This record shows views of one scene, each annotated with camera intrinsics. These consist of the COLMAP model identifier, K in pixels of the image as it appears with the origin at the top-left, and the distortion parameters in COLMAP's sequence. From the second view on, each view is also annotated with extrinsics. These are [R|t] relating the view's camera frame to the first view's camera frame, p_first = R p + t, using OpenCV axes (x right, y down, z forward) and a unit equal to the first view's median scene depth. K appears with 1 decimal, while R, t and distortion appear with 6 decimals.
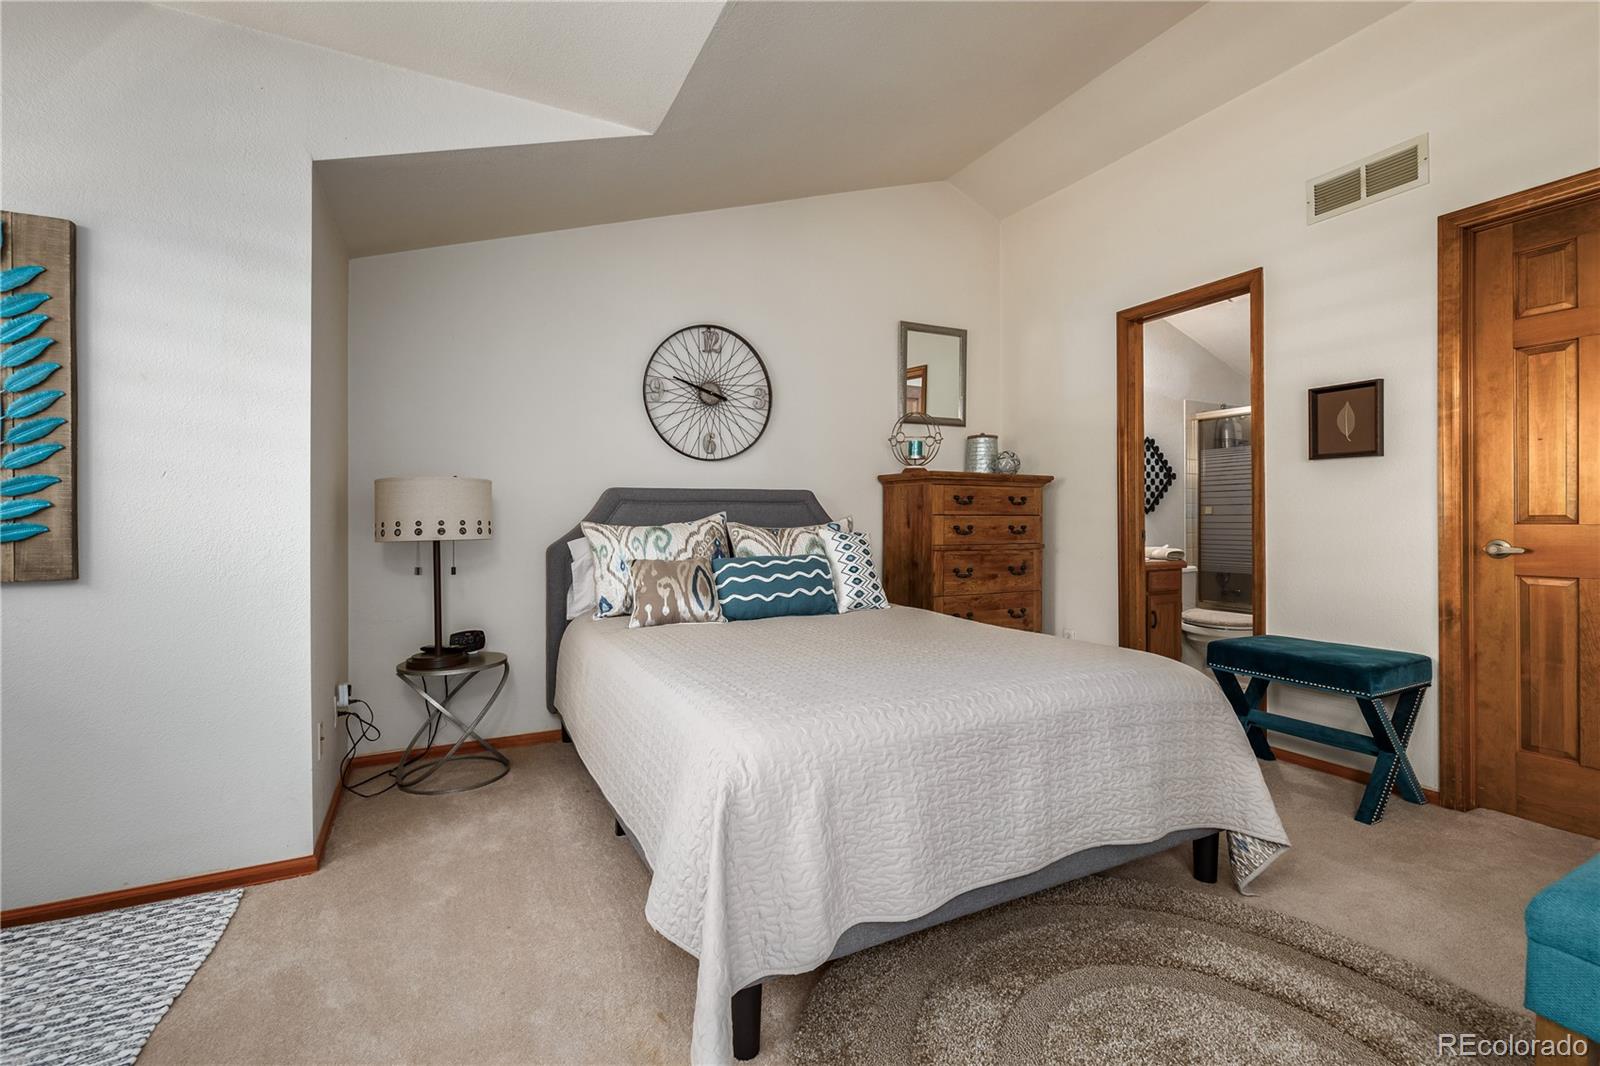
lens RADIAL K [[692.5, 0, 797.9], [0, 692.5, 525.4], [0, 0, 1]] dist [0.001647, 0.000354]
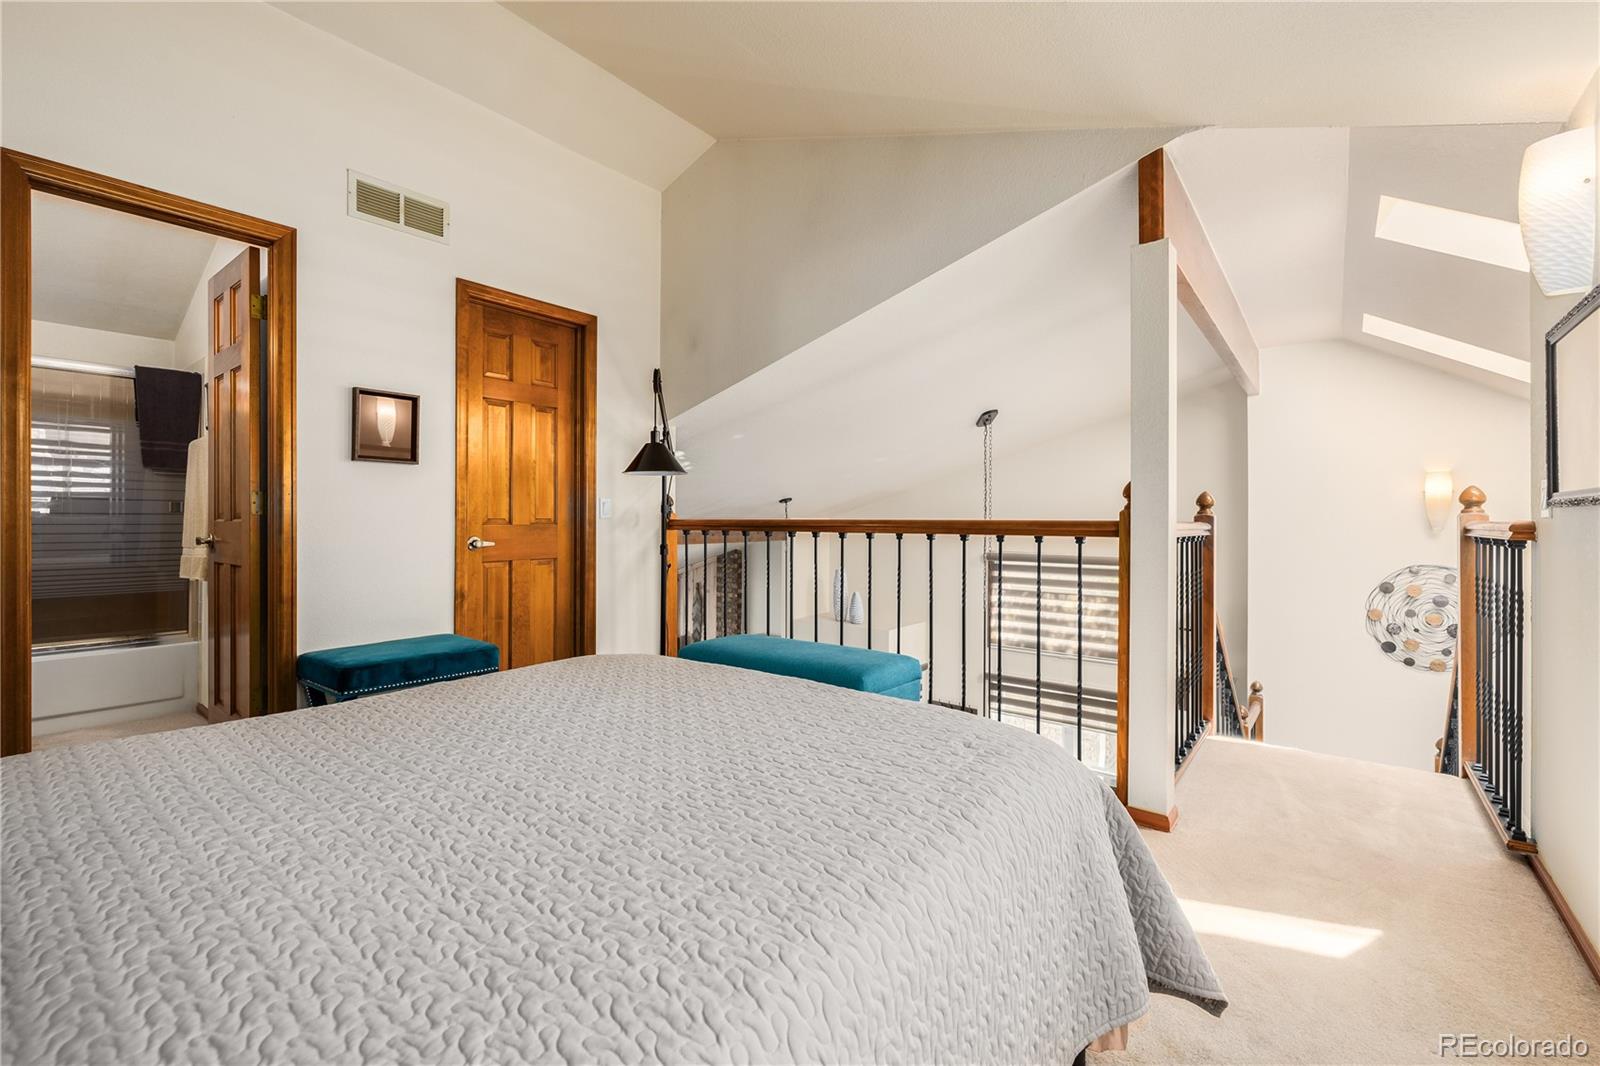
lens RADIAL K [[692.5, 0, 798.9], [0, 692.5, 524.9], [0, 0, 1]] dist [0.001647, 0.000354]
pose [[-0.406646, -0.000162, 0.913586, -0.439453], [0.004184, 0.999989, 0.002040, -0.002019], [-0.913576, 0.004651, -0.406640, 0.906123]]
